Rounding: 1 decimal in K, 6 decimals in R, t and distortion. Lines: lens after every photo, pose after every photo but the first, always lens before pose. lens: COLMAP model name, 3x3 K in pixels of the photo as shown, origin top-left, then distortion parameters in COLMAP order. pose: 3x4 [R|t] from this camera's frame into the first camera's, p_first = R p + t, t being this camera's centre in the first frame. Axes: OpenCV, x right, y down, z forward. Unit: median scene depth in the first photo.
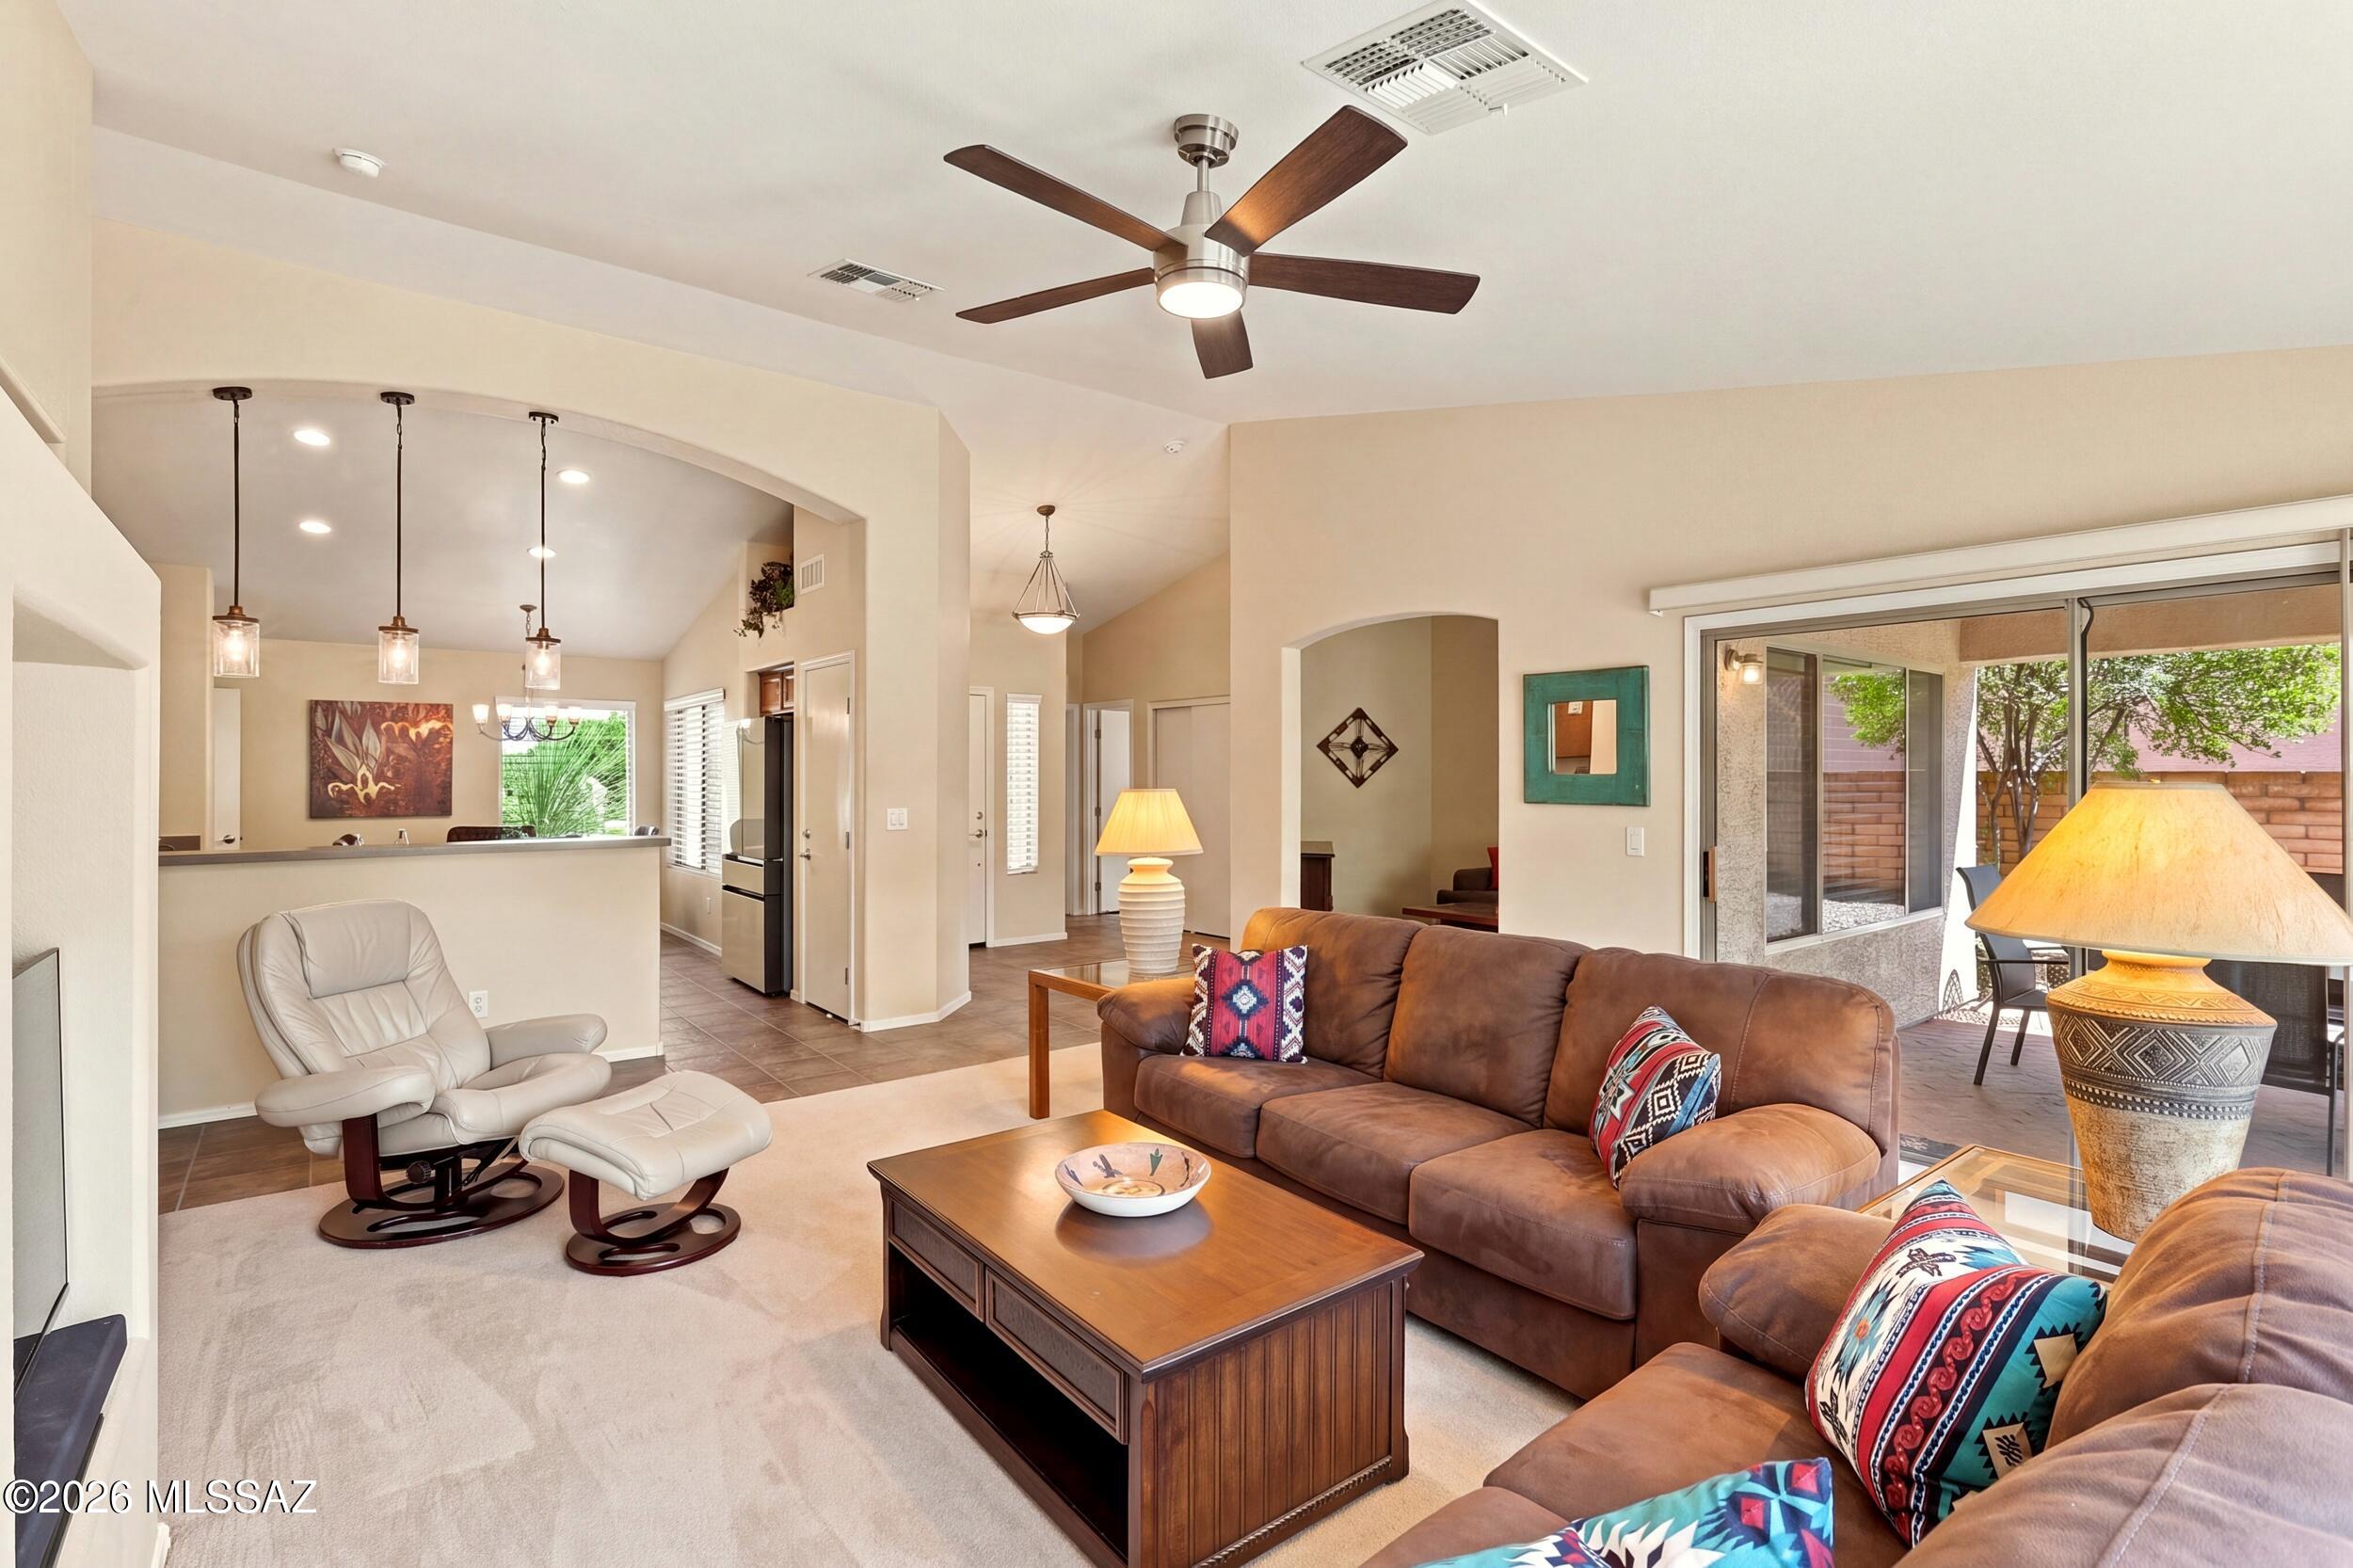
lens RADIAL K [[1068.0, 0, 1191.3], [0, 1068.0, 782.1], [0, 0, 1]] dist [-0.008924, 0.001460]
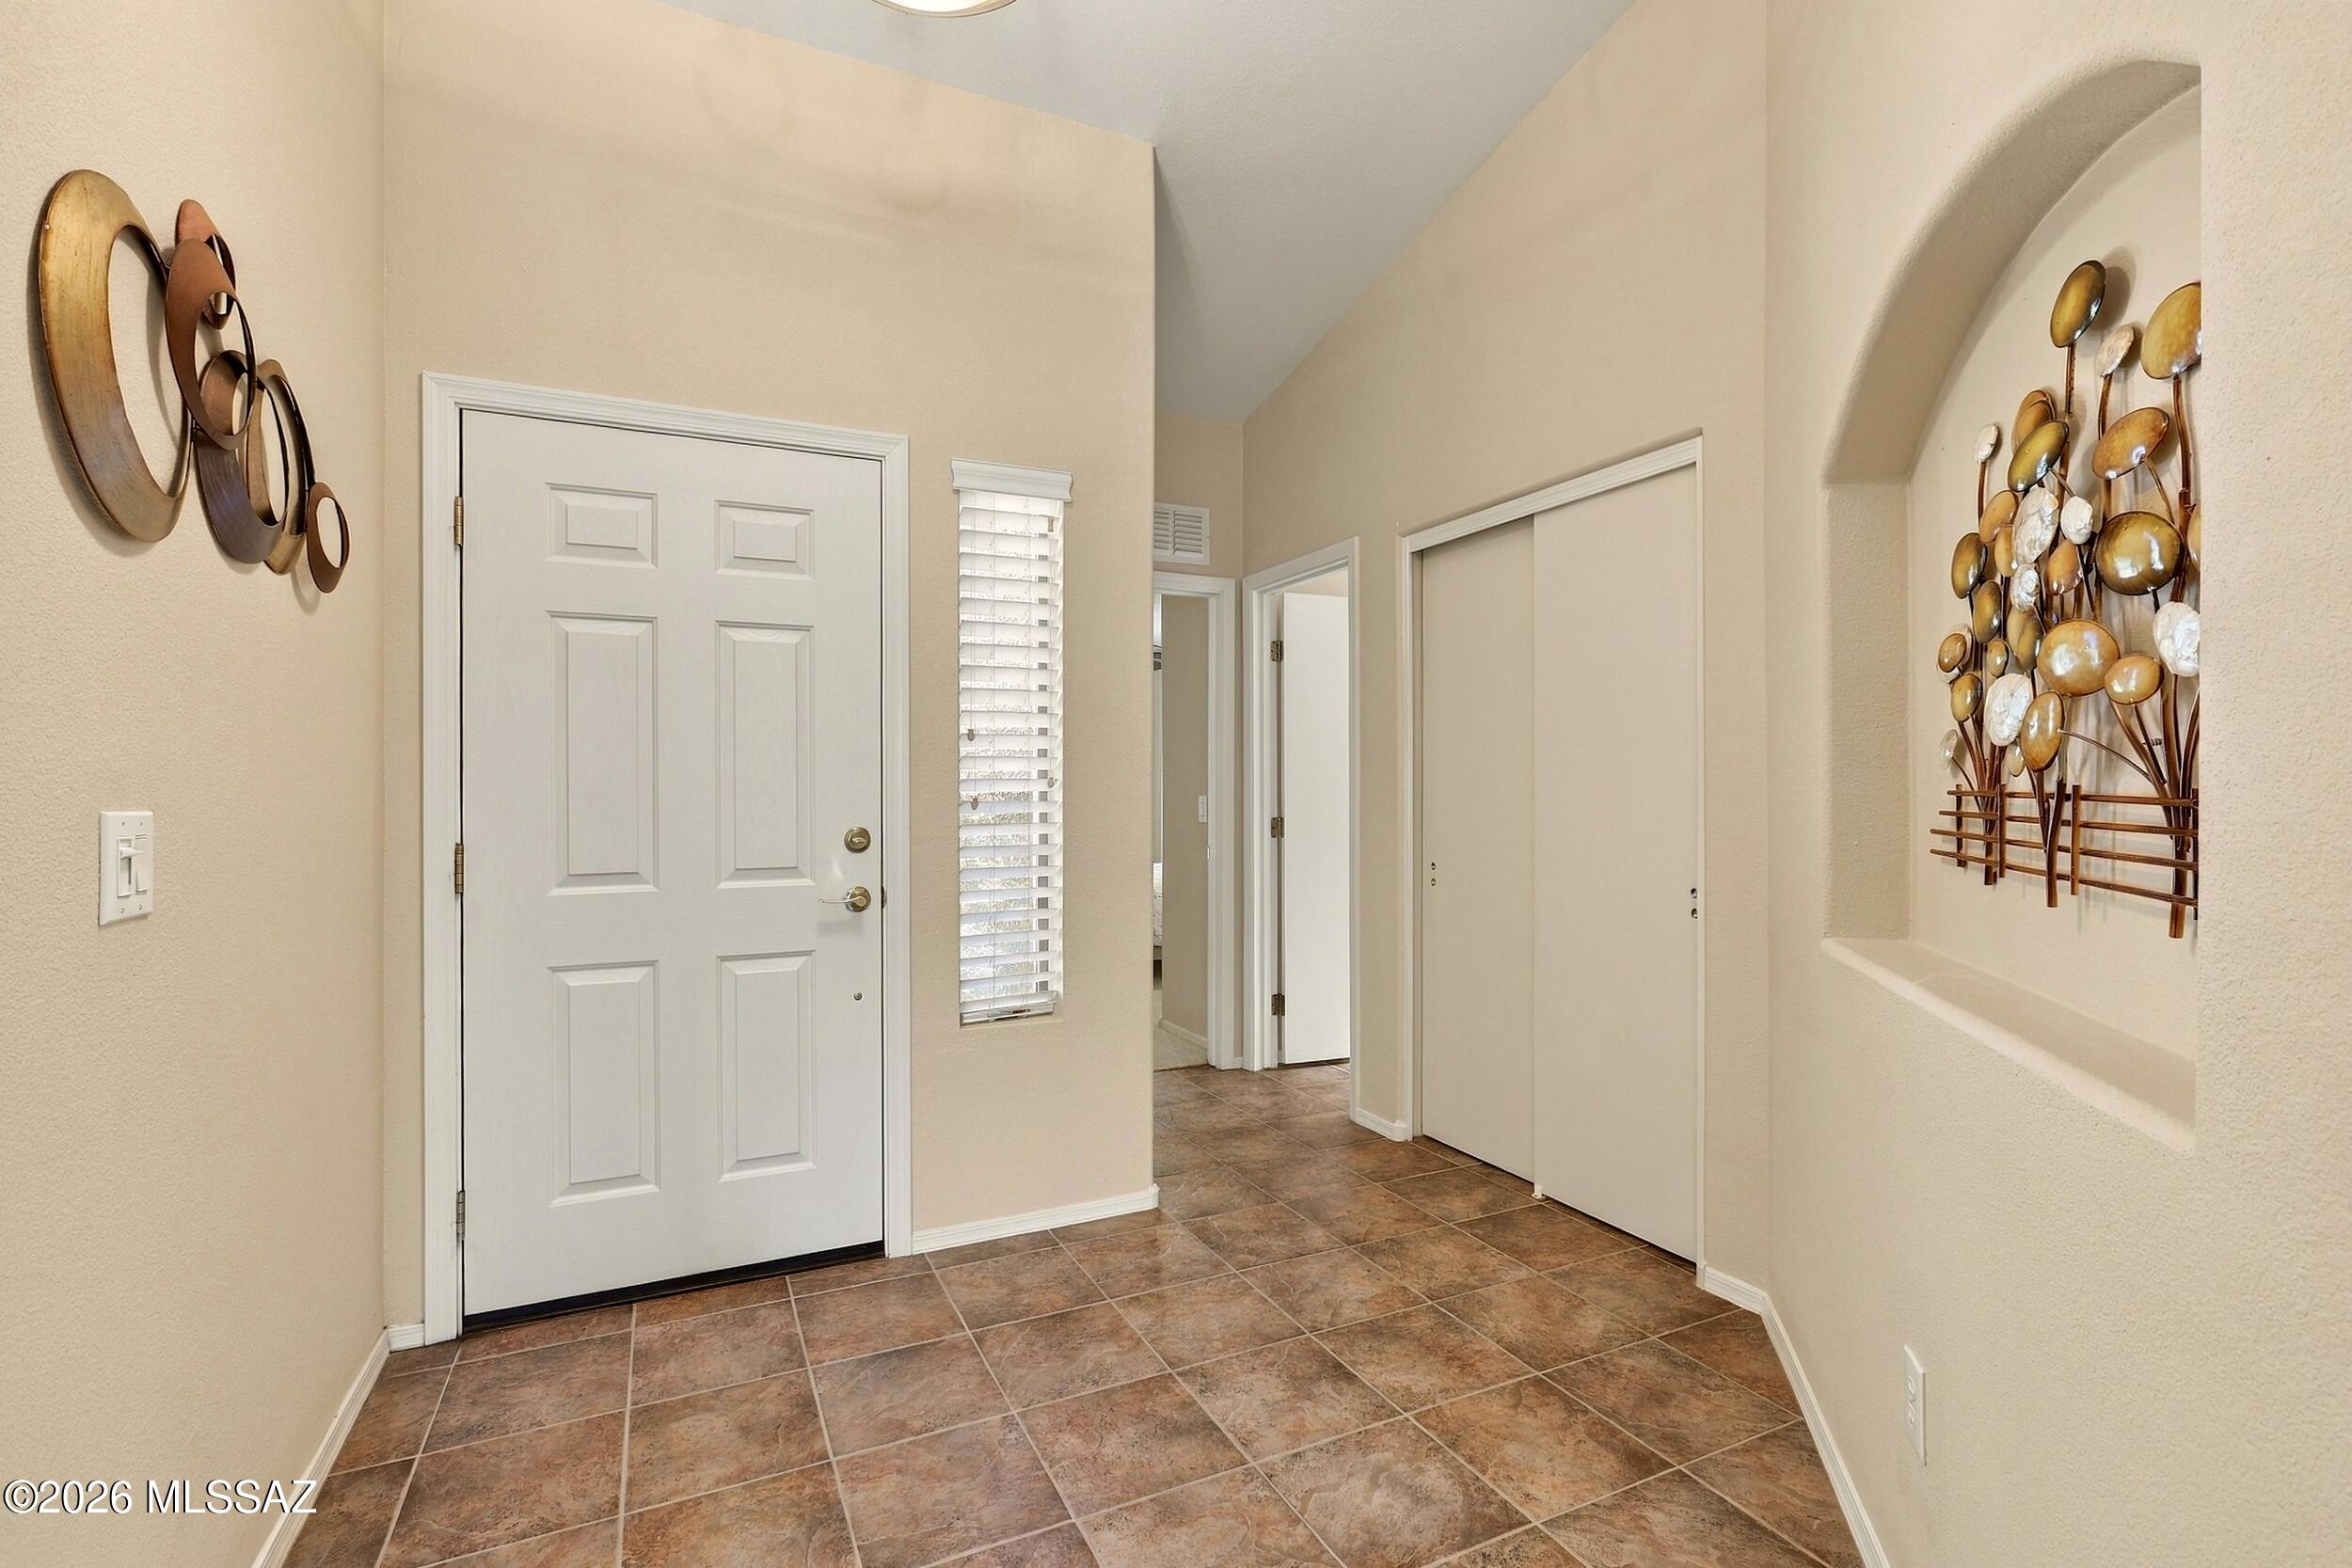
lens RADIAL K [[1067.5, 0, 1175.6], [0, 1067.5, 790.3], [0, 0, 1]] dist [-0.008924, 0.001460]
pose [[0.972584, -0.004723, -0.232505, -0.029384], [0.003153, 0.999970, -0.007124, 0.016637], [0.232532, 0.006195, 0.972569, 0.619784]]
